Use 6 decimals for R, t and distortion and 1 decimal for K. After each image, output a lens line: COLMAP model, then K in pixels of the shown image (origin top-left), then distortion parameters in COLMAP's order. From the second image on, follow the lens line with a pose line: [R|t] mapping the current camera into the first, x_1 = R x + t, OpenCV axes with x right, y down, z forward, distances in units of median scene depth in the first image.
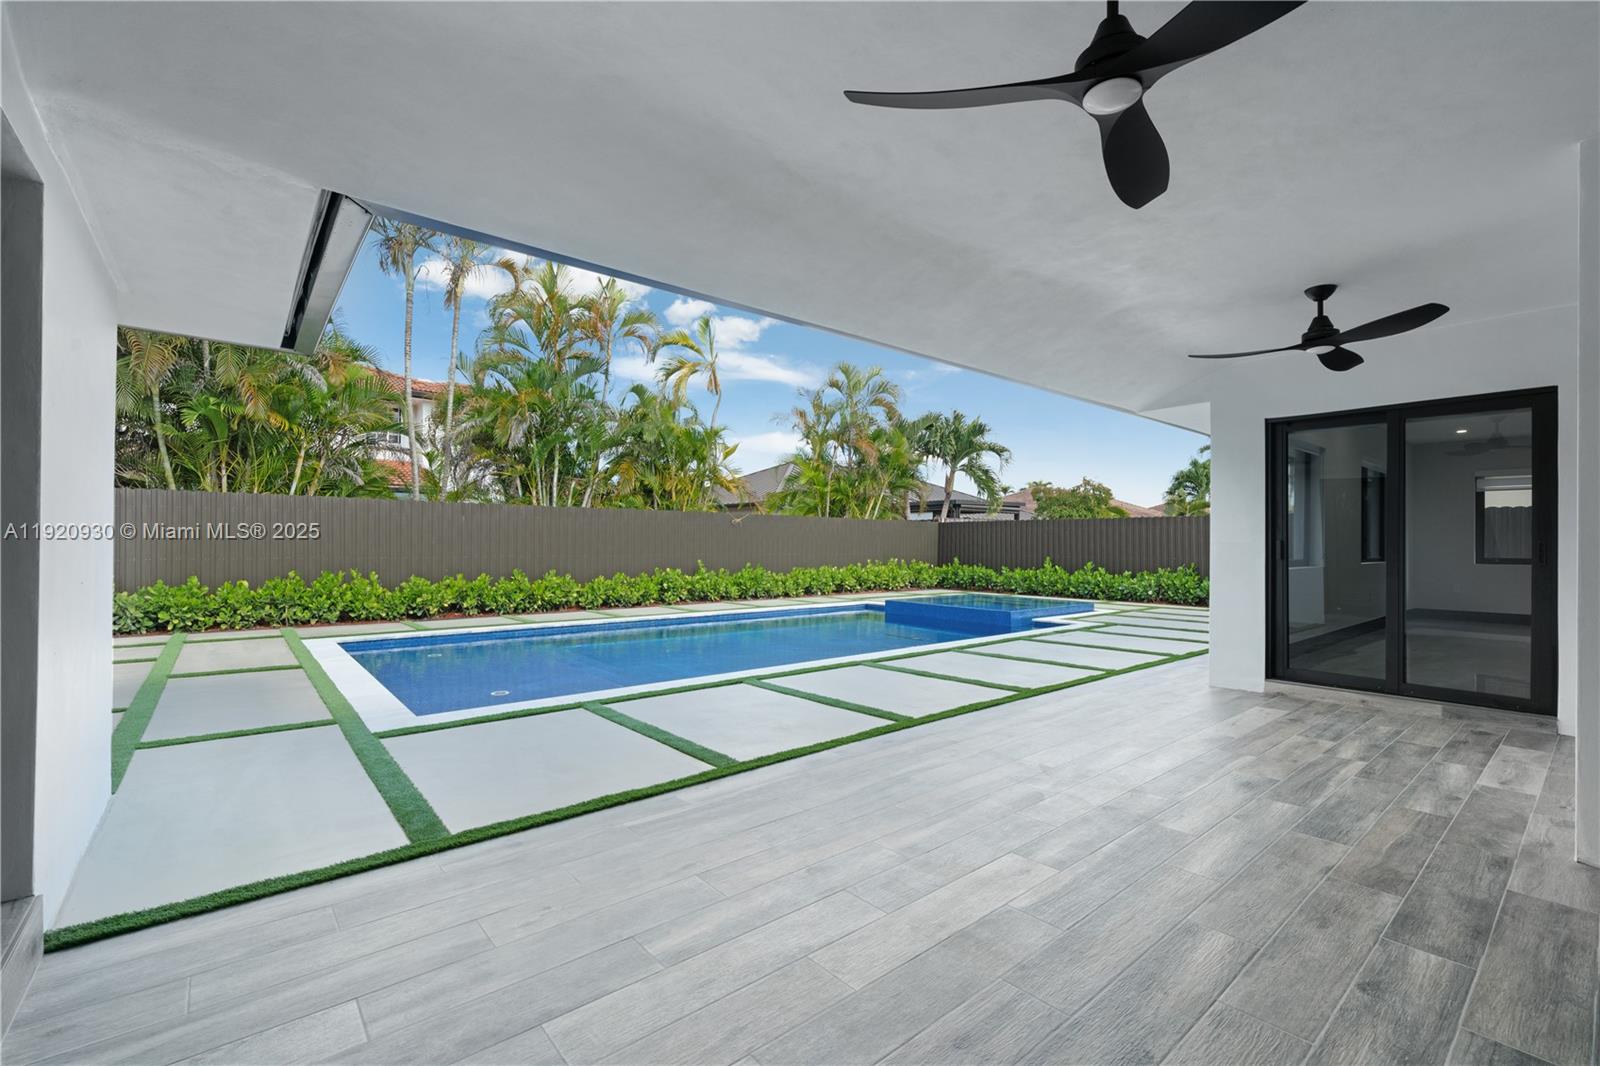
lens RADIAL K [[696.1, 0, 794.5], [0, 696.1, 526.5], [0, 0, 1]] dist [-0.000445, 0.000046]
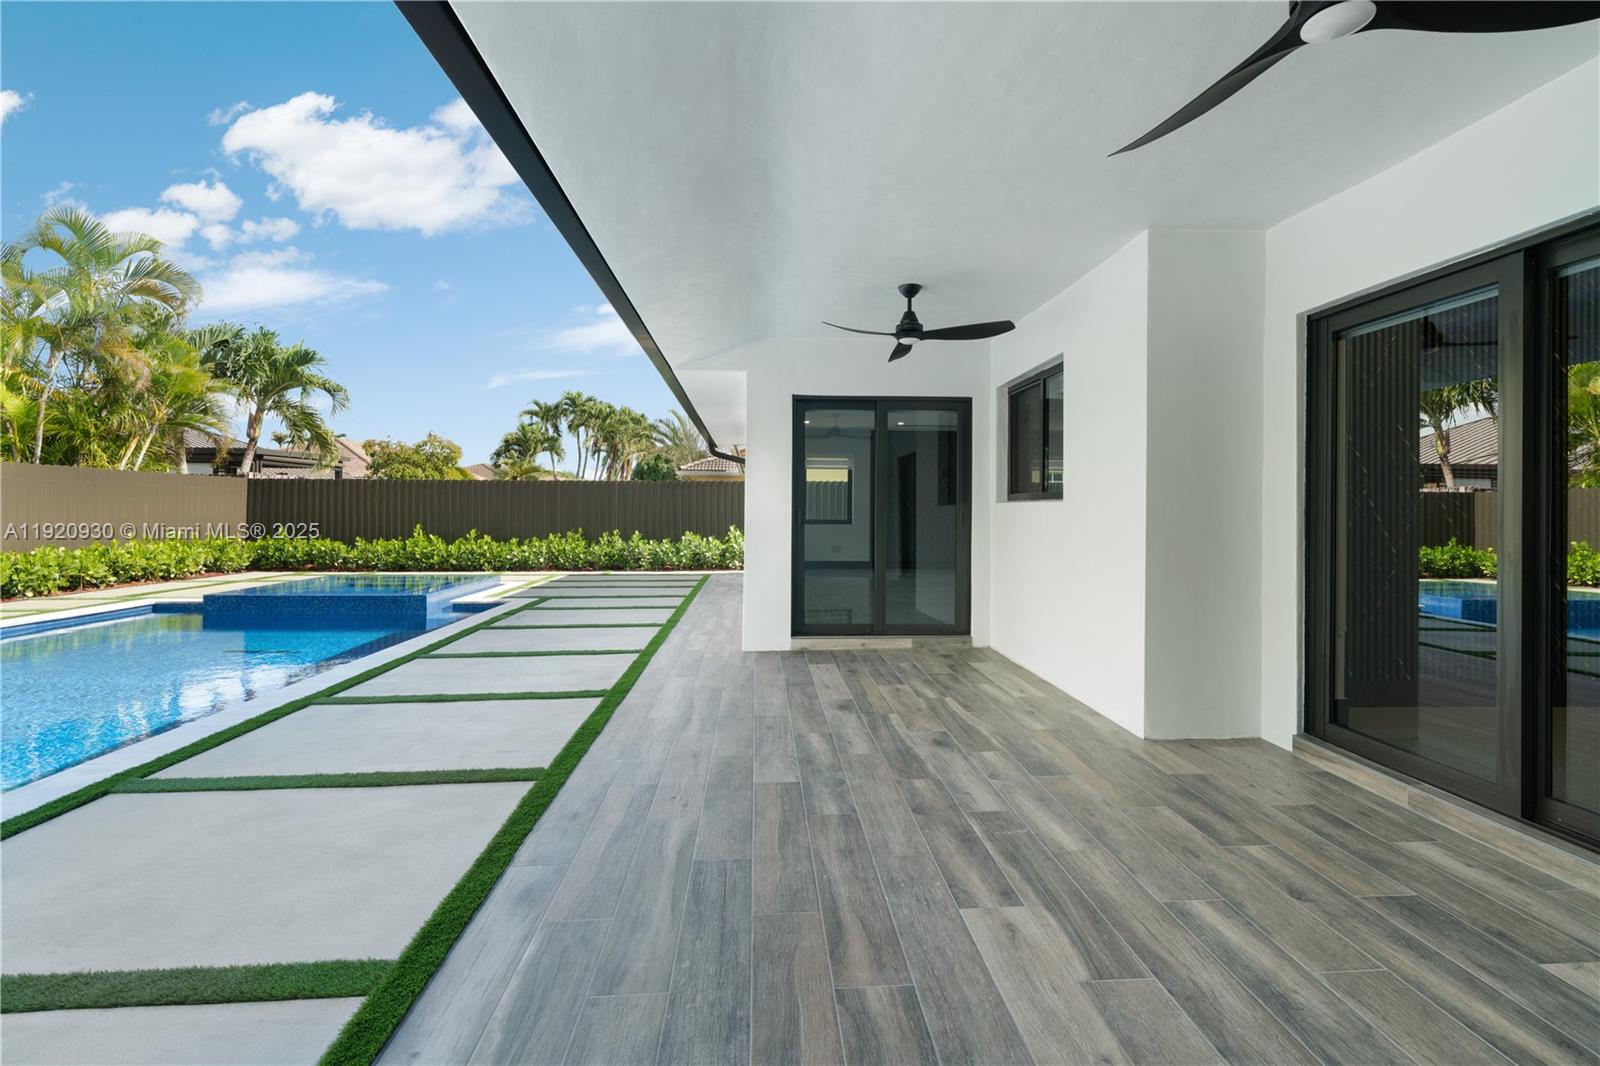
lens RADIAL K [[732.4, 0, 802.6], [0, 732.4, 507.6], [0, 0, 1]] dist [0.000815, -0.000284]
pose [[0.592234, -0.000736, 0.805766, -0.093680], [-0.019948, 0.999680, 0.015575, 0.000493], [-0.805519, -0.025298, 0.592029, 0.133837]]
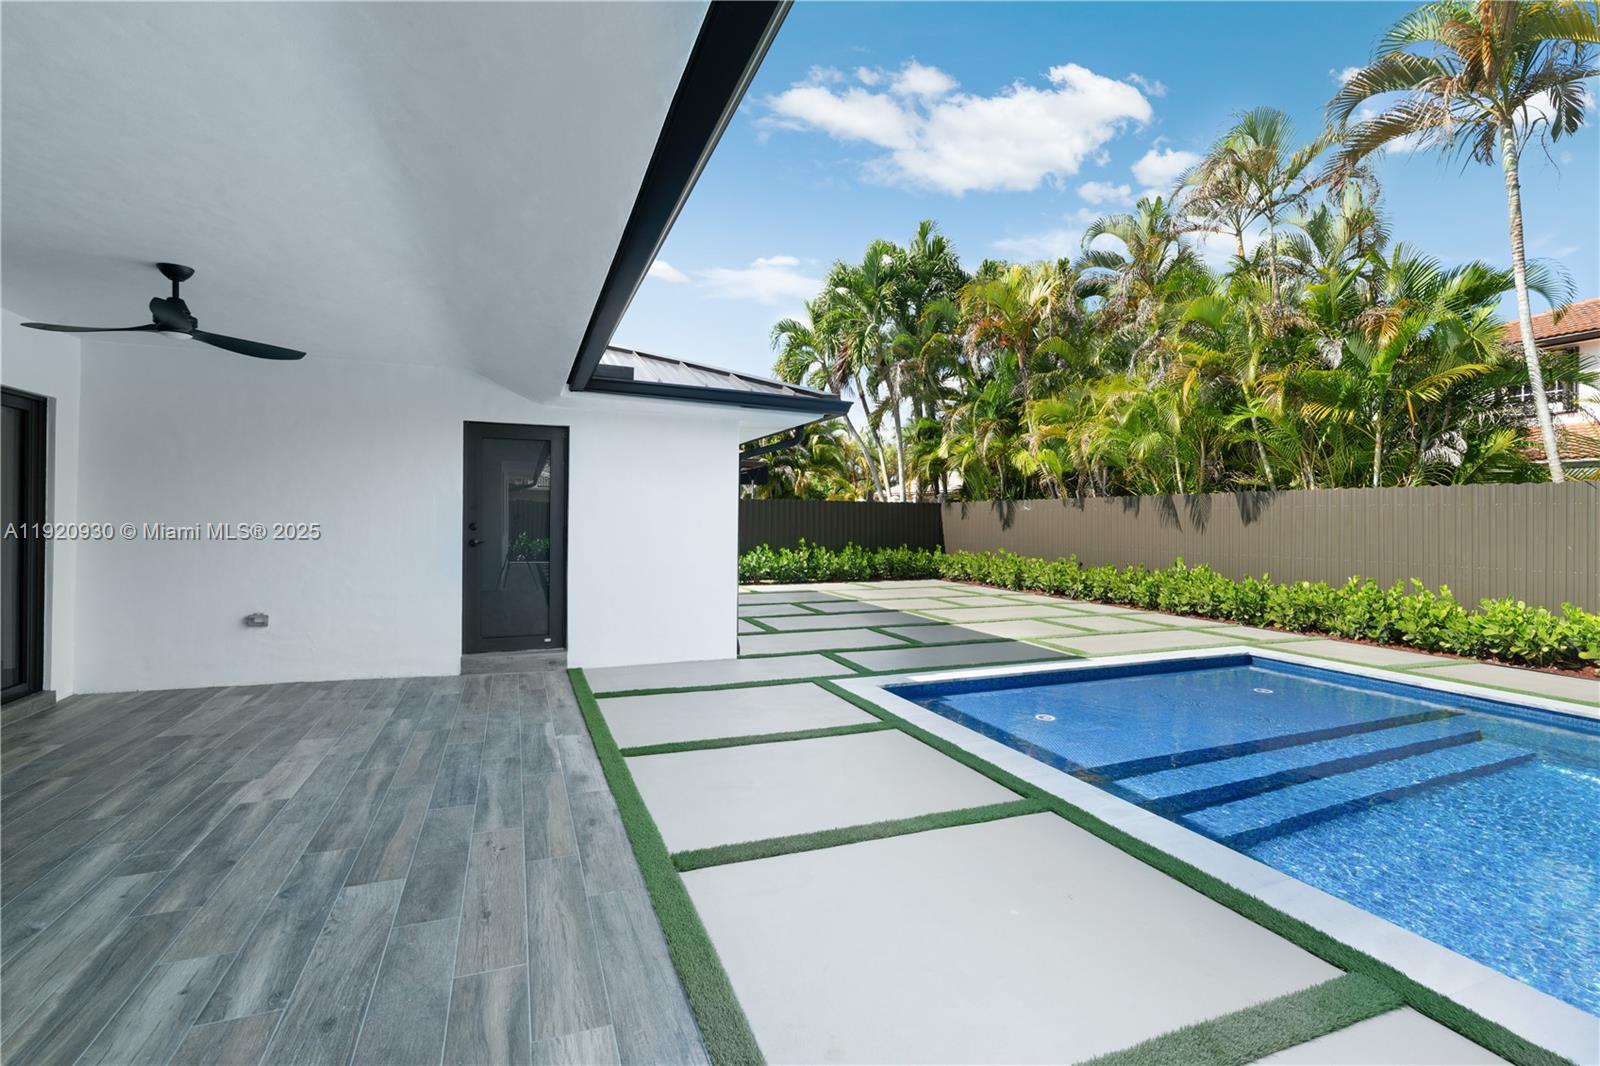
lens RADIAL K [[700.6, 0, 795.5], [0, 700.6, 519.3], [0, 0, 1]] dist [-0.000158, 0.000503]
pose [[-0.309514, -0.010693, -0.950835, 0.251360], [0.011339, 0.999824, -0.014935, -0.001798], [0.950827, -0.015404, -0.309338, 0.459509]]
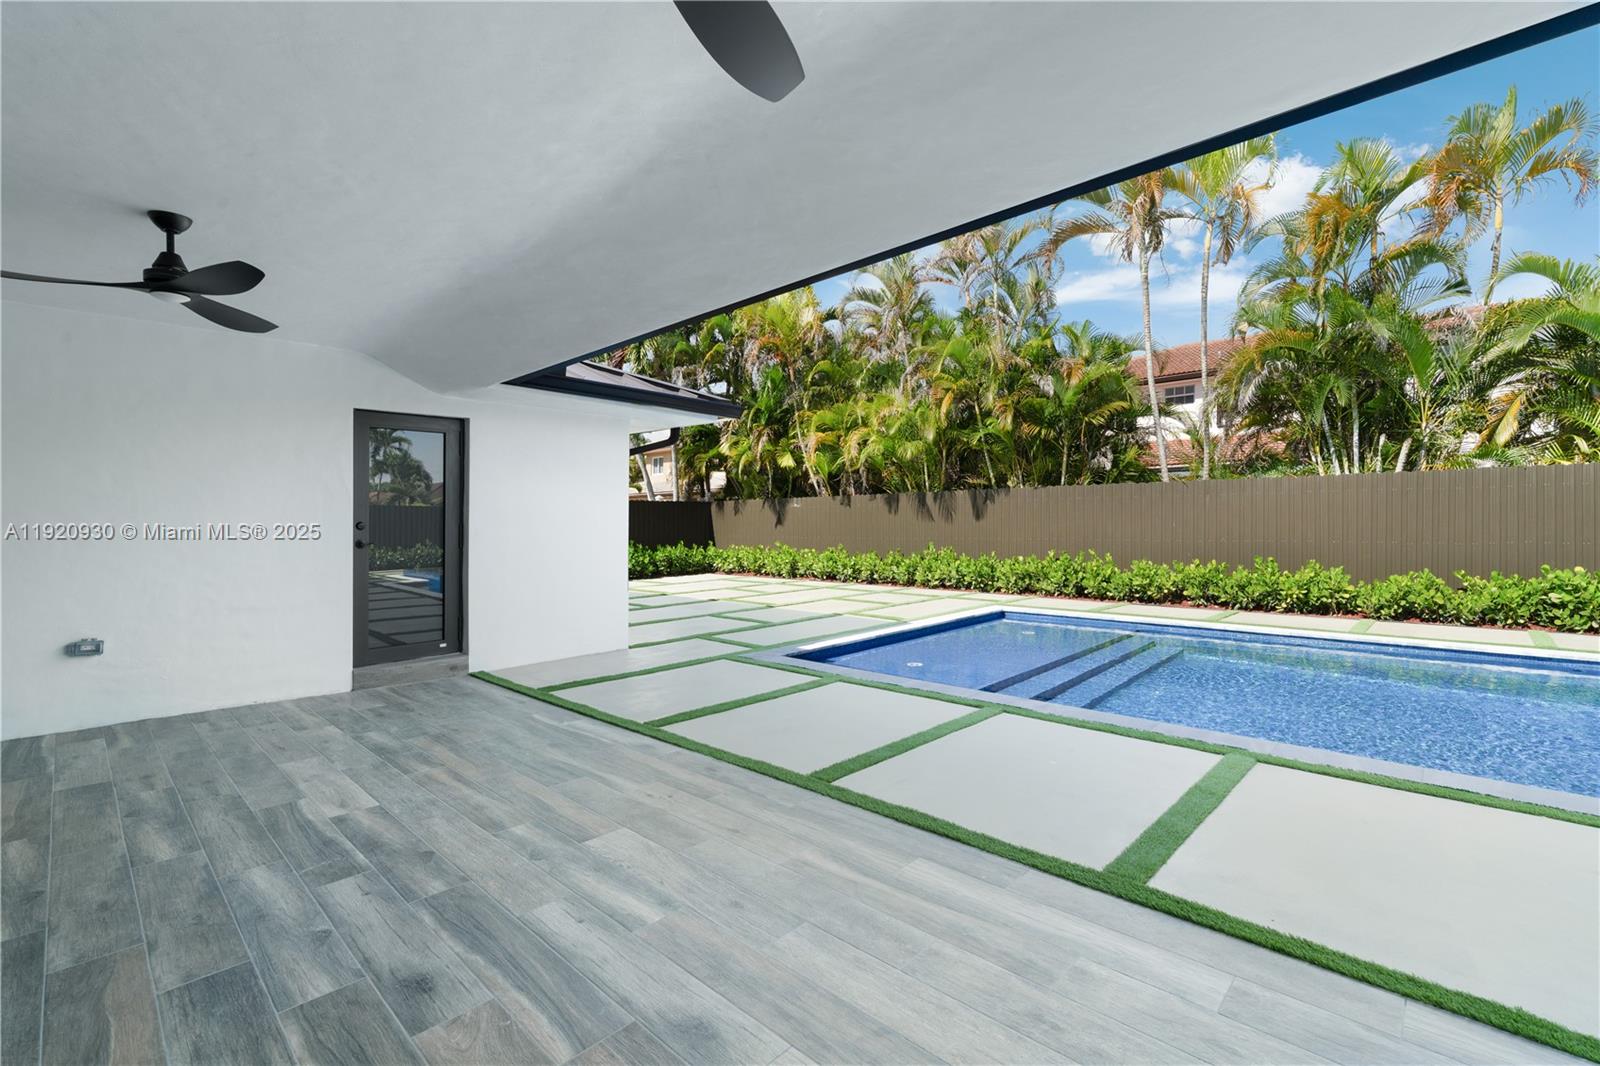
lens RADIAL K [[696.1, 0, 794.5], [0, 696.1, 526.5], [0, 0, 1]] dist [-0.000445, 0.000046]
pose [[0.112226, -0.000918, -0.993682, 0.320694], [0.036513, 0.999328, 0.003200, 0.002159], [0.993012, -0.036642, 0.112184, 0.322148]]
